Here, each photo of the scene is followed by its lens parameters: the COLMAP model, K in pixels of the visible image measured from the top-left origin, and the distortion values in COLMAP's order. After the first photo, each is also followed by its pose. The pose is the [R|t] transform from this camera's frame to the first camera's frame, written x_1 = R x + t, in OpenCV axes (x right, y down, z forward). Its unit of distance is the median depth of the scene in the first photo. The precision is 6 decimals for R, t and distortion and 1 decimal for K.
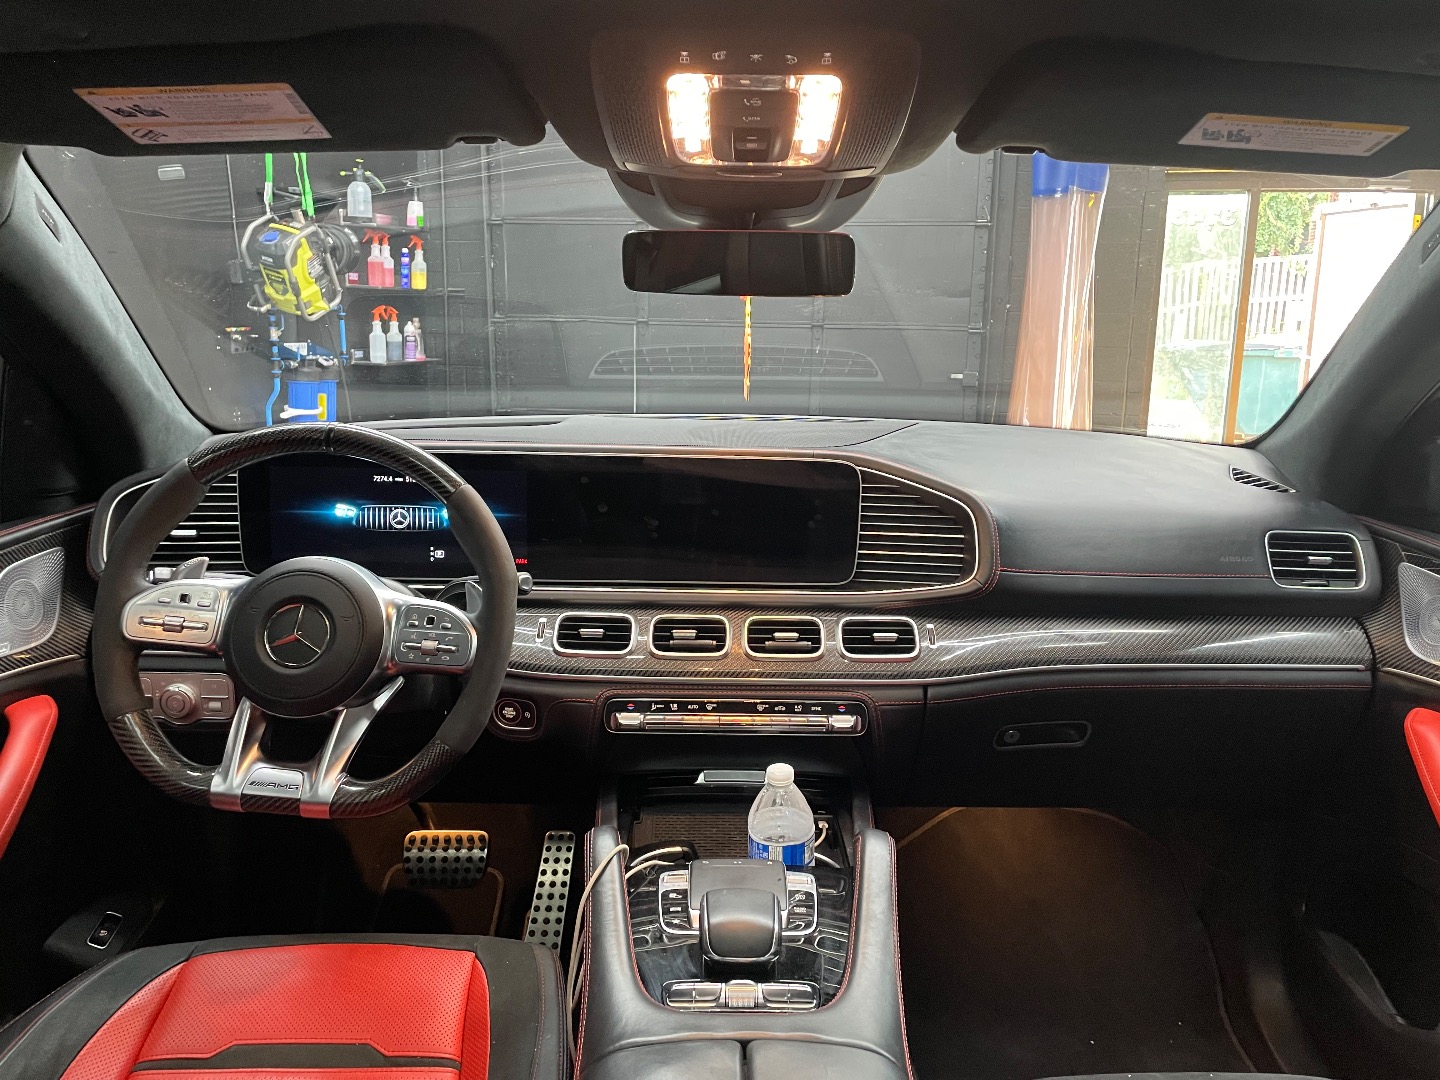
lens RADIAL K [[1103.8, 0, 722.7], [0, 1103.8, 500.5], [0, 0, 1]] dist [0.070816, -0.102702]
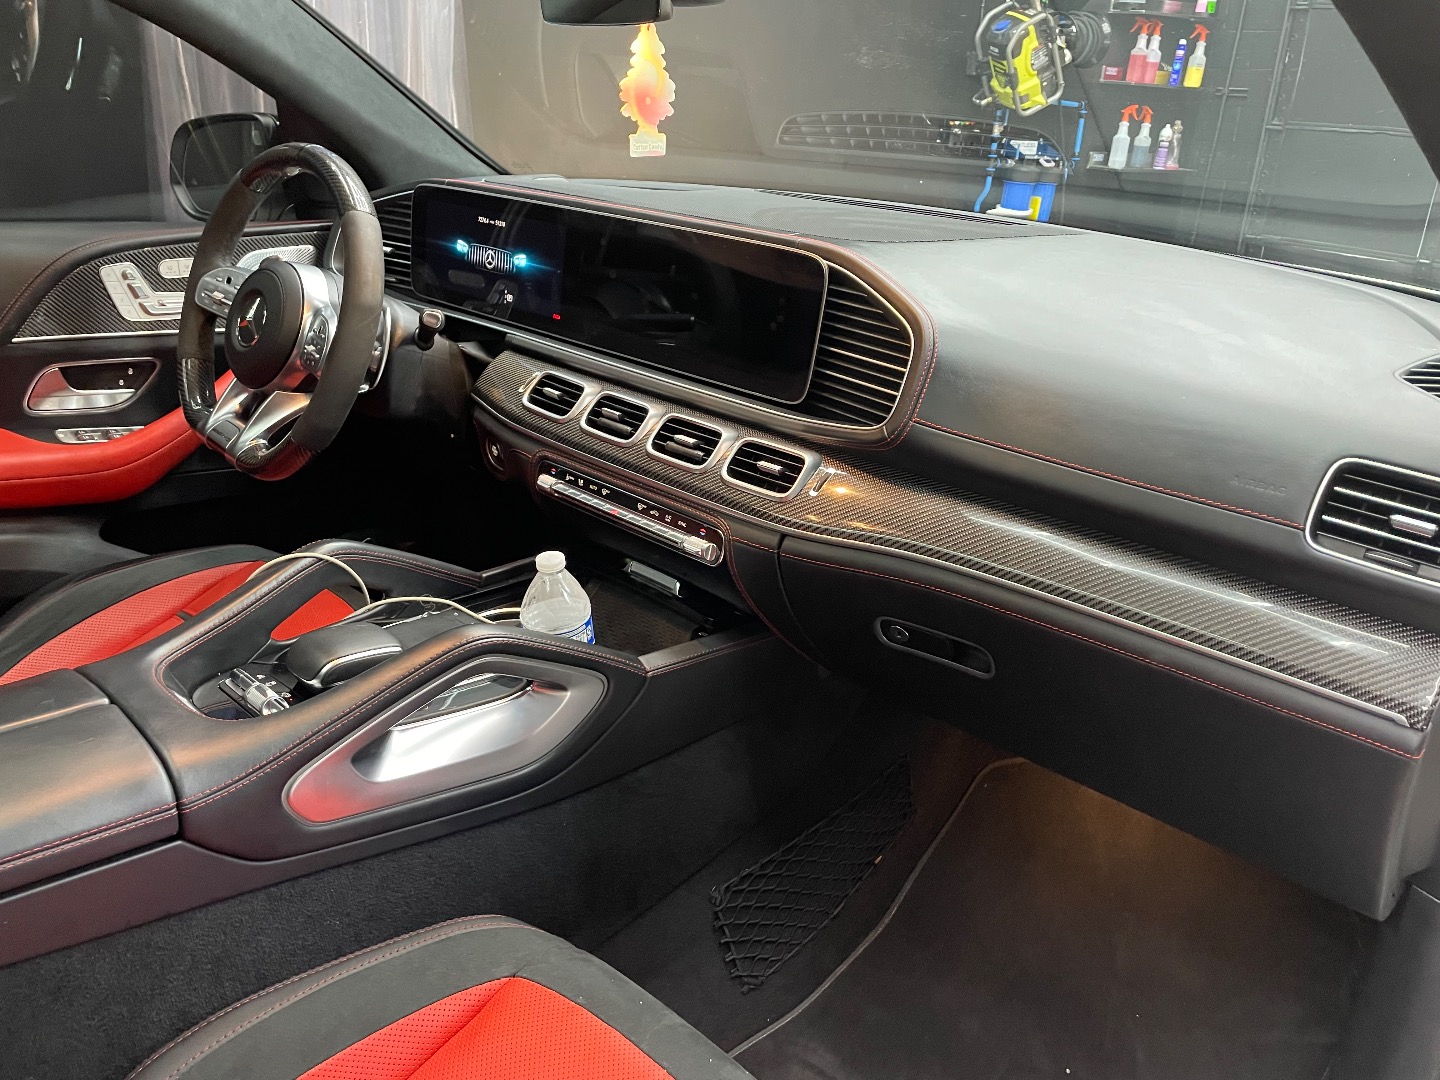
lens RADIAL K [[1103.8, 0, 722.7], [0, 1103.8, 500.5], [0, 0, 1]] dist [0.070816, -0.102702]
pose [[0.723720, 0.260309, -0.639115, 0.151584], [-0.156001, 0.963867, 0.215926, -0.006326], [0.672229, -0.056567, 0.738179, 0.081787]]
